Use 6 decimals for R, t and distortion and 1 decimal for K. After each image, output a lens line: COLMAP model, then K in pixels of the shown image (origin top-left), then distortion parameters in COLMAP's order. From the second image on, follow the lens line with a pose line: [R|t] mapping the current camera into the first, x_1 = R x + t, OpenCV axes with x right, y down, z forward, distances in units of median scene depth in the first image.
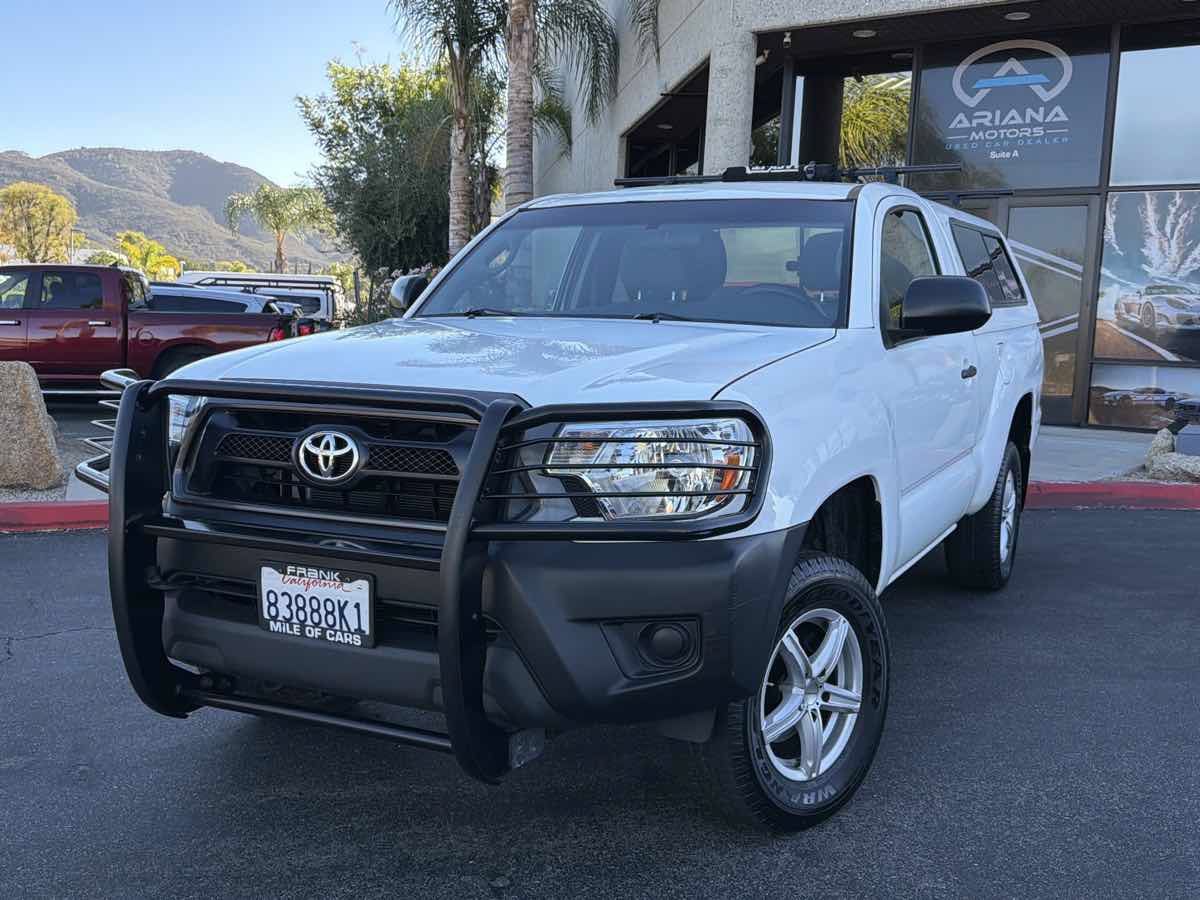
lens RADIAL K [[1181.6, 0, 600.0], [0, 1181.6, 450.0], [0, 0, 1]] dist [0.072088, -0.111189]
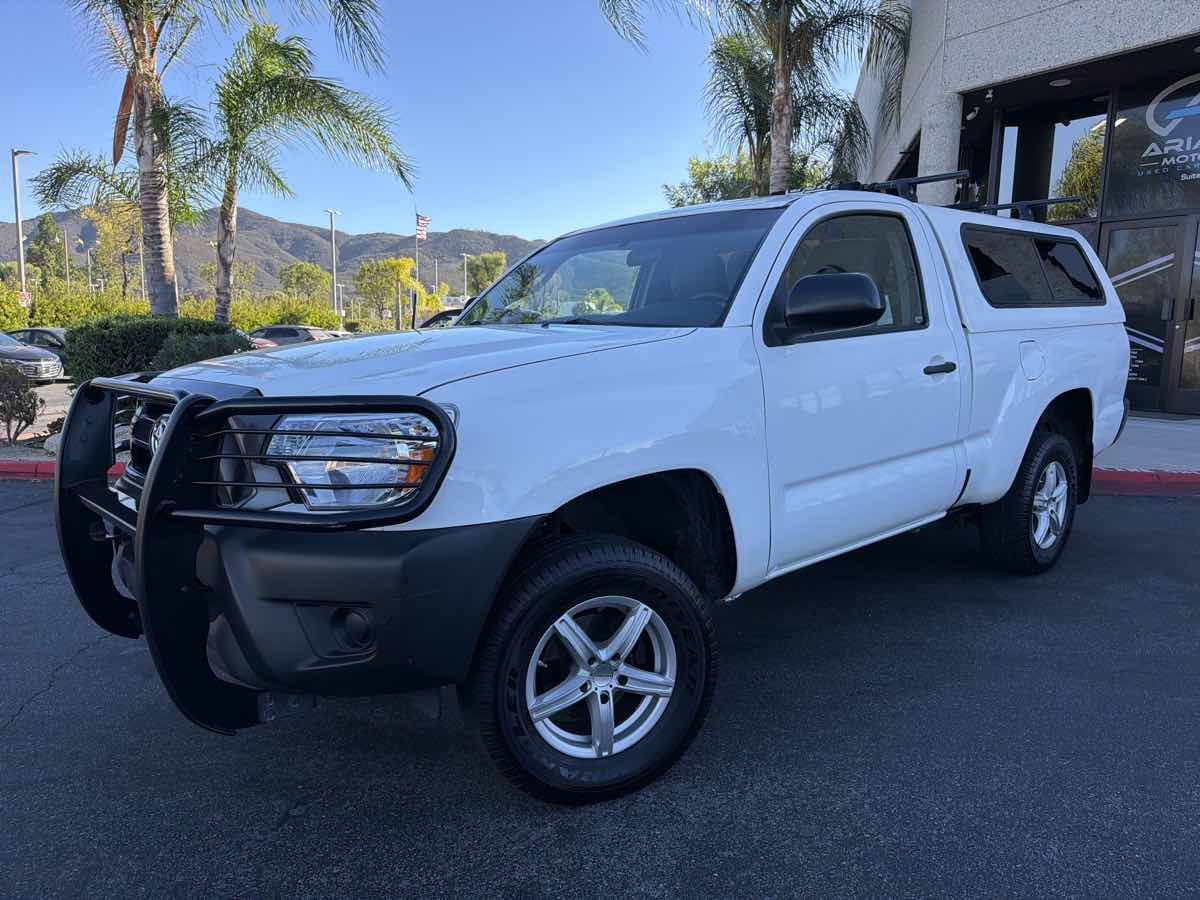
lens RADIAL K [[815.7, 0, 600.0], [0, 815.7, 450.0], [0, 0, 1]] dist [0.054310, -0.060589]
pose [[0.937800, 0.026281, -0.346181, 0.401425], [-0.016515, 0.999379, 0.031133, -0.016287], [0.346784, -0.023479, 0.937651, 0.310747]]
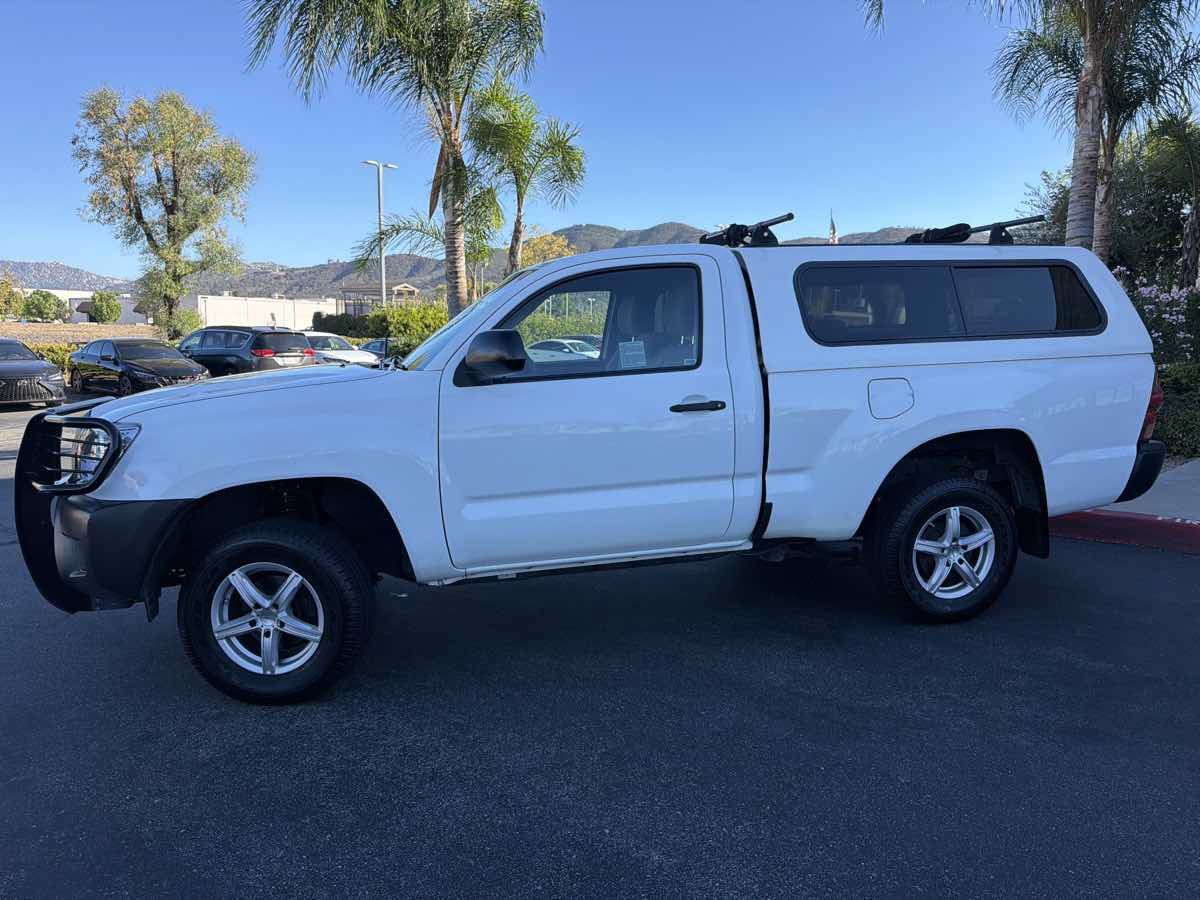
lens RADIAL K [[815.7, 0, 600.0], [0, 815.7, 450.0], [0, 0, 1]] dist [0.054310, -0.060589]
pose [[0.680541, 0.072775, -0.729086, 1.146491], [-0.062080, 0.997204, 0.041591, -0.071445], [0.730075, 0.016957, 0.683157, 0.567670]]
